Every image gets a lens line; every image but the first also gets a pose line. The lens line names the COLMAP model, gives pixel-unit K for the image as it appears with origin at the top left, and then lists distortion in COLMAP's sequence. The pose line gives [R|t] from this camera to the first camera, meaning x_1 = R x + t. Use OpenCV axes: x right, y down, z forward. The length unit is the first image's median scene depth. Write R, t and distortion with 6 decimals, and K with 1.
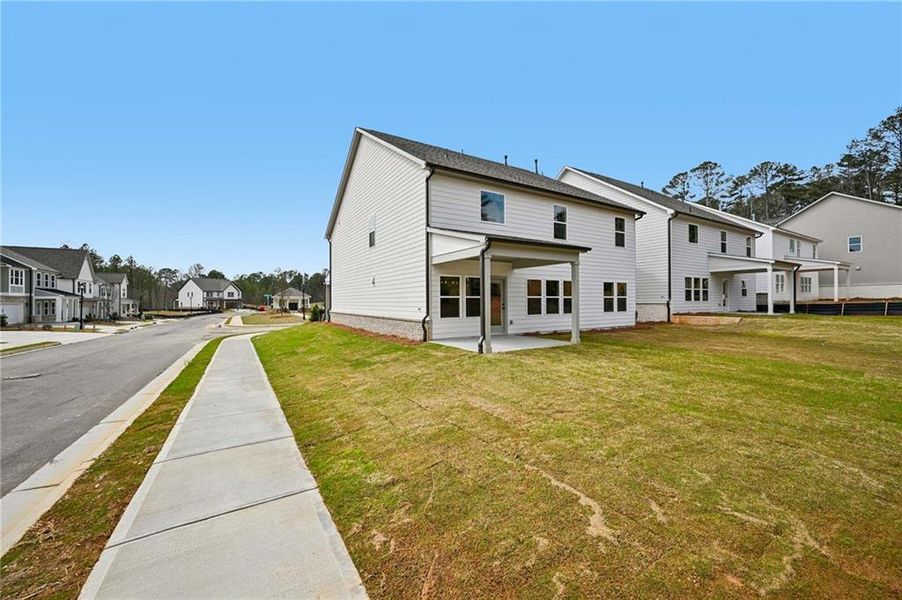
lens RADIAL K [[354.4, 0, 446.6], [0, 354.4, 300.0], [0, 0, 1]] dist [-0.005049, 0.003553]
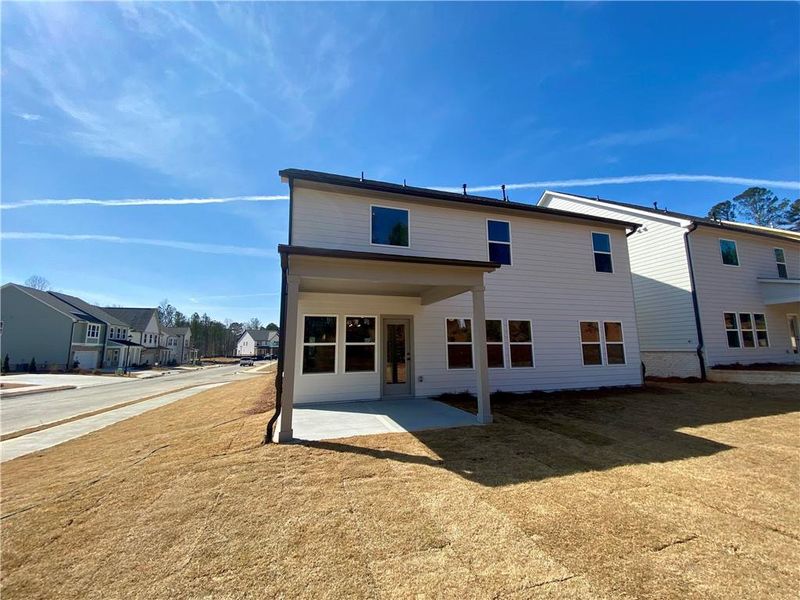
lens RADIAL K [[324.6, 0, 396.0], [0, 324.6, 302.6], [0, 0, 1]] dist [0.011238, -0.013836]
pose [[0.971622, -0.037091, -0.233611, 0.186517], [0.004795, 0.990515, -0.137324, -0.000303], [0.236488, 0.132306, 0.962584, 0.217784]]
